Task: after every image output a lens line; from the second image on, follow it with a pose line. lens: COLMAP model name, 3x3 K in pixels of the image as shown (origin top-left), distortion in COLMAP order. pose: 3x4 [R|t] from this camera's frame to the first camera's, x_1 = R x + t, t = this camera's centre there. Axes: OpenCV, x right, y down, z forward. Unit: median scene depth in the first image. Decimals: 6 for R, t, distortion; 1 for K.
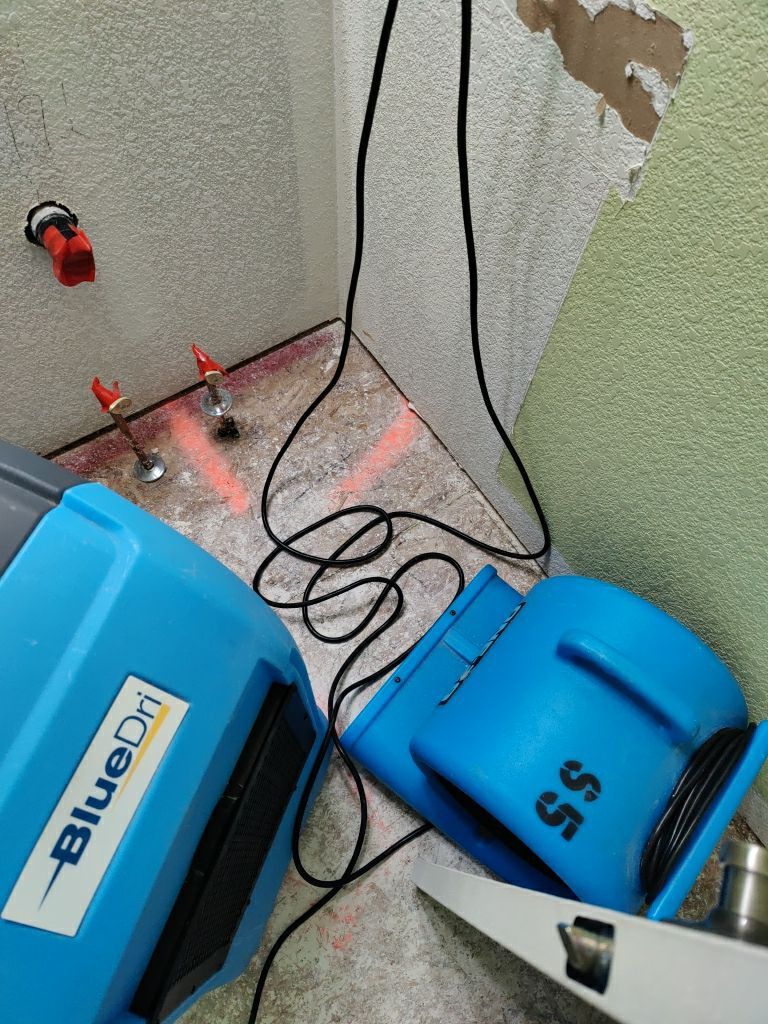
lens RADIAL K [[702.8, 0, 380.0], [0, 702.8, 512.9], [0, 0, 1]] dist [0.065573, -0.076190]
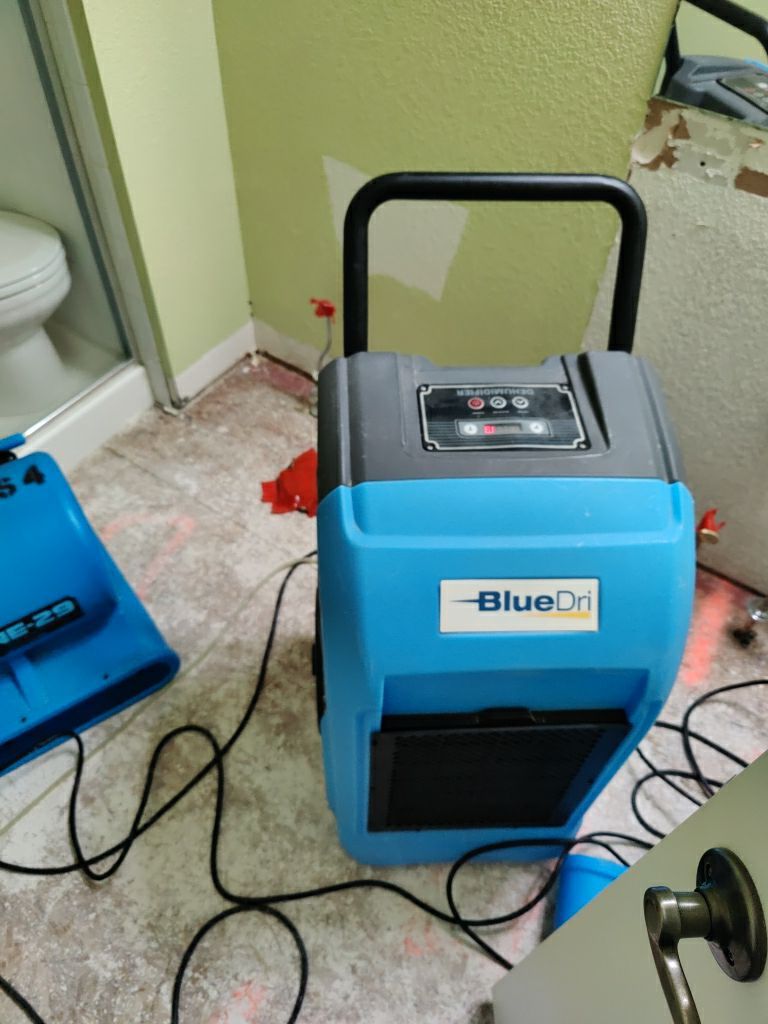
lens RADIAL K [[733.0, 0, 389.4], [0, 733.0, 517.3], [0, 0, 1]] dist [0.031530, -0.057992]
pose [[0.393616, 0.701507, -0.594100, 0.139181], [-0.842926, 0.533294, 0.071234, 0.210488], [0.366801, 0.472743, 0.801231, -0.202025]]
